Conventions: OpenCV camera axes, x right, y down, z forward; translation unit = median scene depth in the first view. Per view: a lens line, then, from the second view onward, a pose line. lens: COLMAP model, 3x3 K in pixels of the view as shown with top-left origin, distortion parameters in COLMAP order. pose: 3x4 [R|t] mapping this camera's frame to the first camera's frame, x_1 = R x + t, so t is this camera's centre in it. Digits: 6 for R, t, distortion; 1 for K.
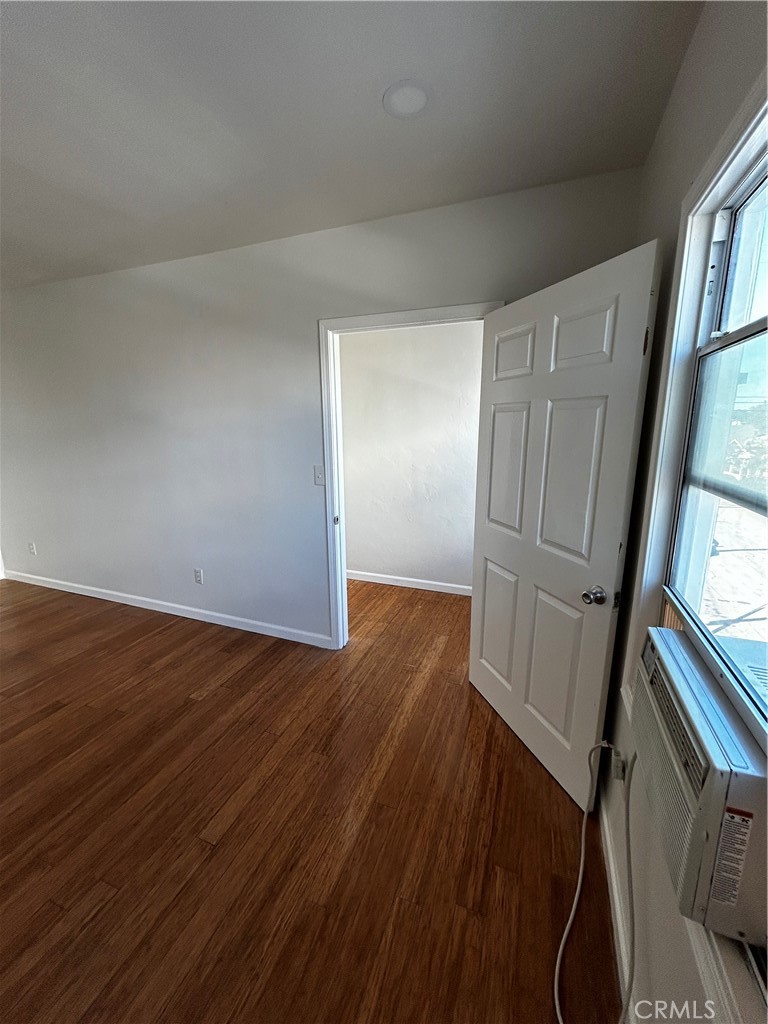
lens RADIAL K [[411.9, 0, 383.1], [0, 411.9, 511.9], [0, 0, 1]] dist [0.000014, -0.000259]
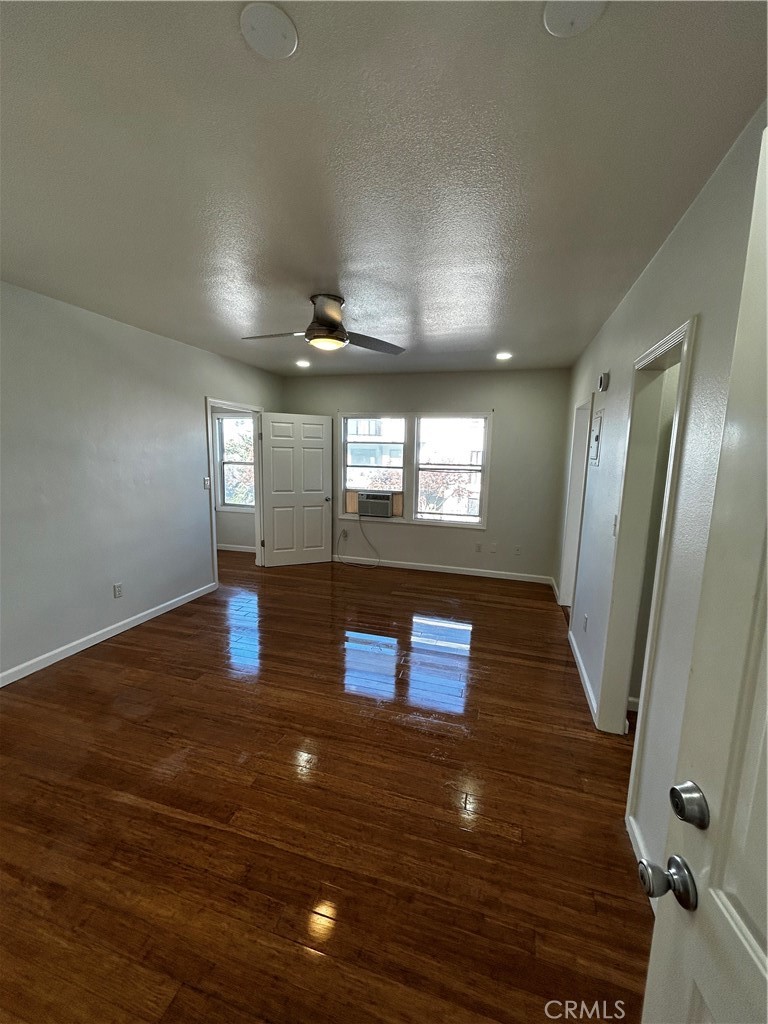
lens RADIAL K [[411.9, 0, 383.8], [0, 411.9, 513.6], [0, 0, 1]] dist [0.000014, -0.000259]
pose [[-0.083039, -0.142443, 0.986314, -1.779940], [0.192599, 0.968778, 0.156125, -0.087179], [-0.977758, 0.202928, -0.053012, 0.377025]]
